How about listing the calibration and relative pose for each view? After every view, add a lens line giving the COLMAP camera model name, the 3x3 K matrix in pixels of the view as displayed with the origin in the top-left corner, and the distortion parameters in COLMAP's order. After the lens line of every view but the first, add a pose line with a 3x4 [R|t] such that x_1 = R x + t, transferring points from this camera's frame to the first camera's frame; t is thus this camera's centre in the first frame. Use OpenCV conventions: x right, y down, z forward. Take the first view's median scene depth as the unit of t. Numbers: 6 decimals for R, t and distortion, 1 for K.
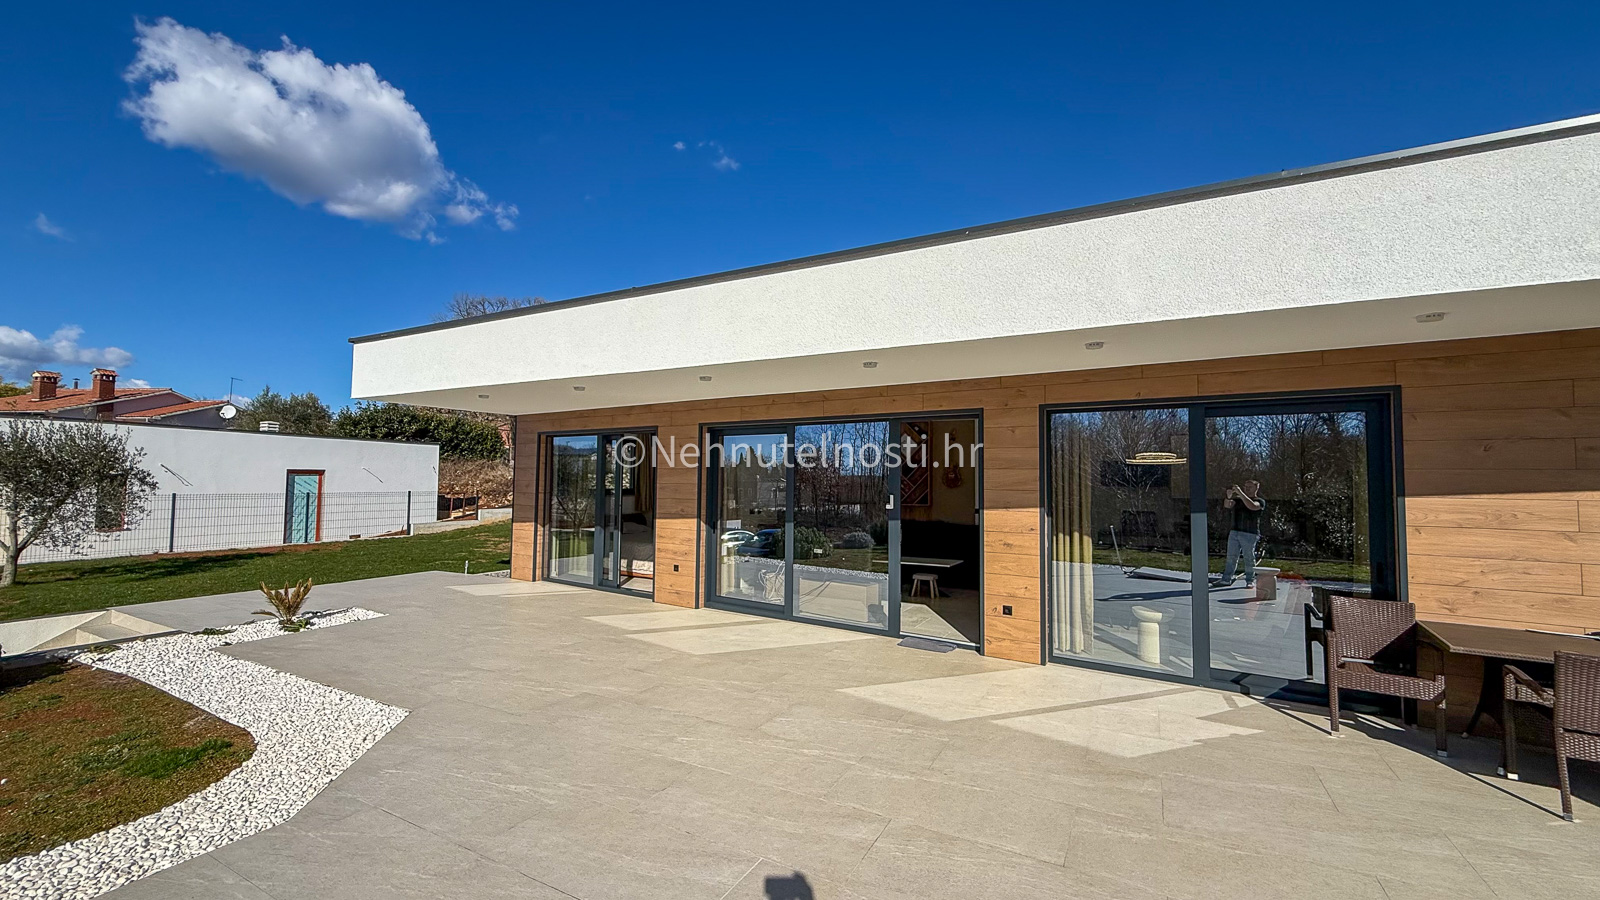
lens RADIAL K [[632.3, 0, 793.0], [0, 632.3, 450.0], [0, 0, 1]] dist [-0.000322, -0.000045]
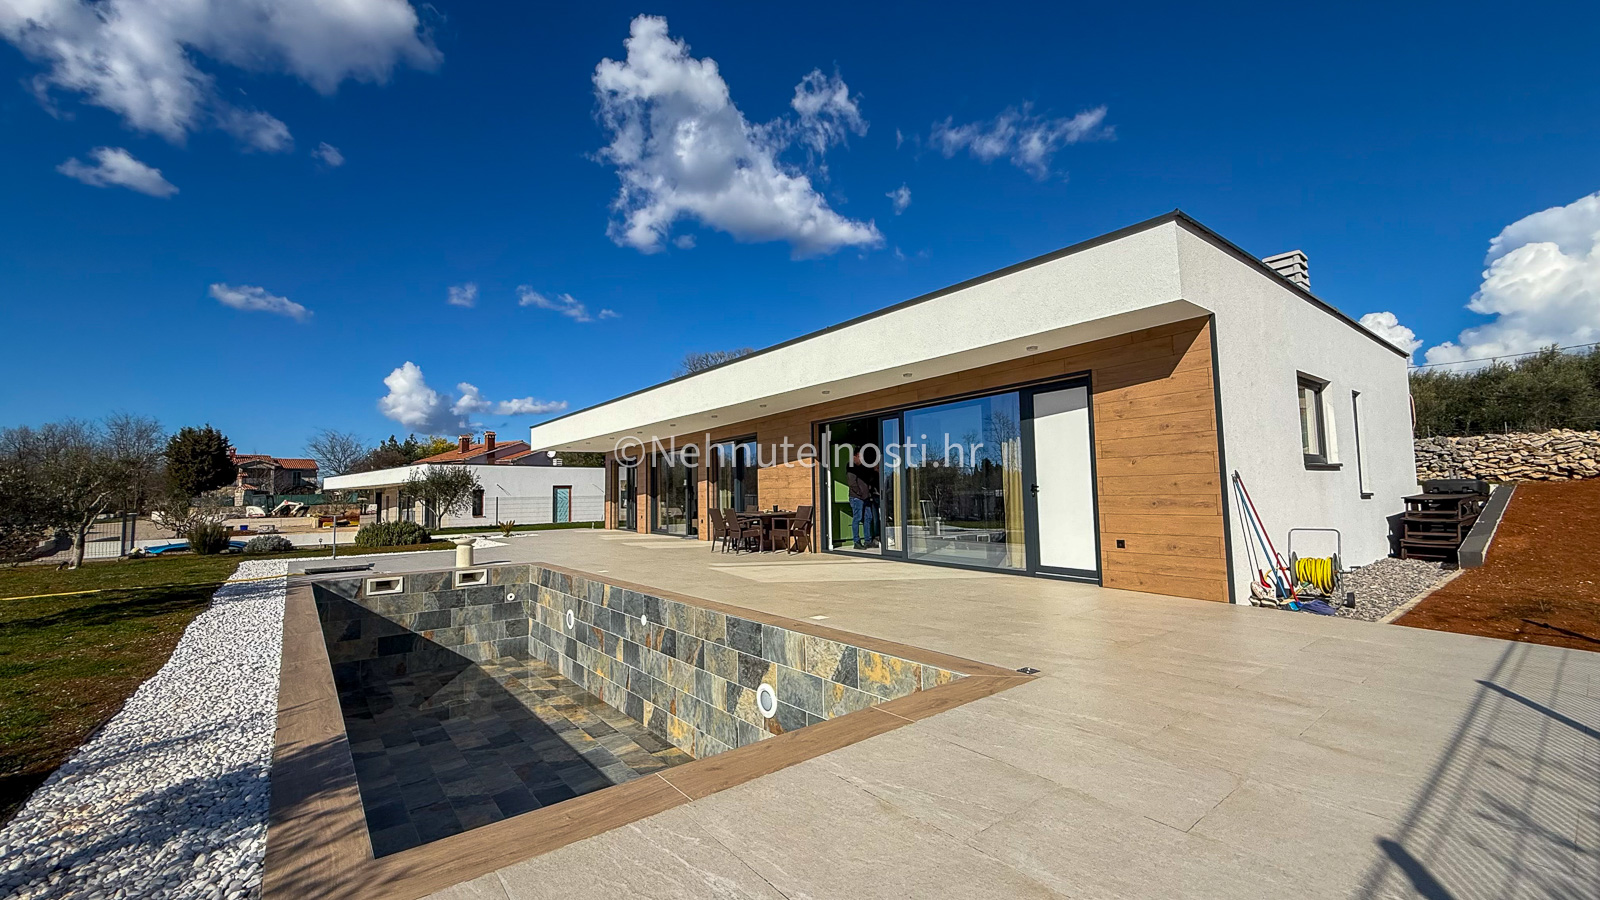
lens RADIAL K [[632.3, 0, 806.0], [0, 632.3, 449.0], [0, 0, 1]] dist [-0.000322, -0.000045]
pose [[0.924694, -0.059127, -0.376093, 1.549160], [0.050588, 0.998189, -0.032551, 0.060873], [0.377336, 0.011074, 0.926010, -1.124658]]
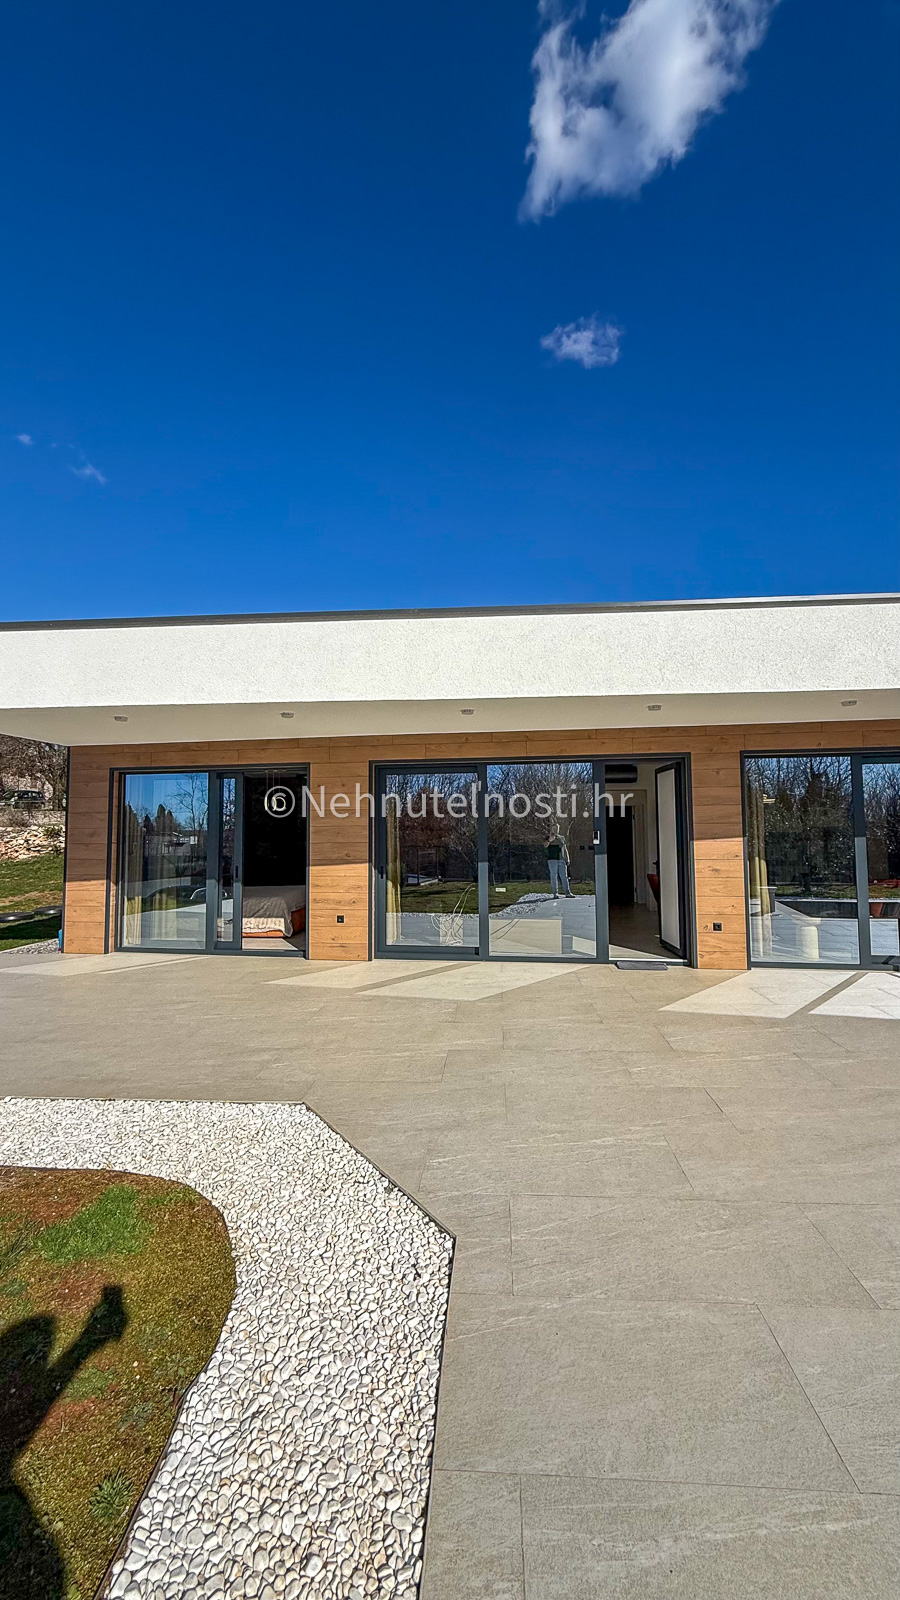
lens RADIAL K [[632.3, 0, 449.9], [0, 632.3, 793.0], [0, 0, 1]] dist [-0.000322, -0.000045]
pose [[0.908299, 0.007818, 0.418248, -0.547073], [-0.001979, 0.999894, -0.014394, 0.023407], [-0.418317, 0.012246, 0.908219, 0.136003]]
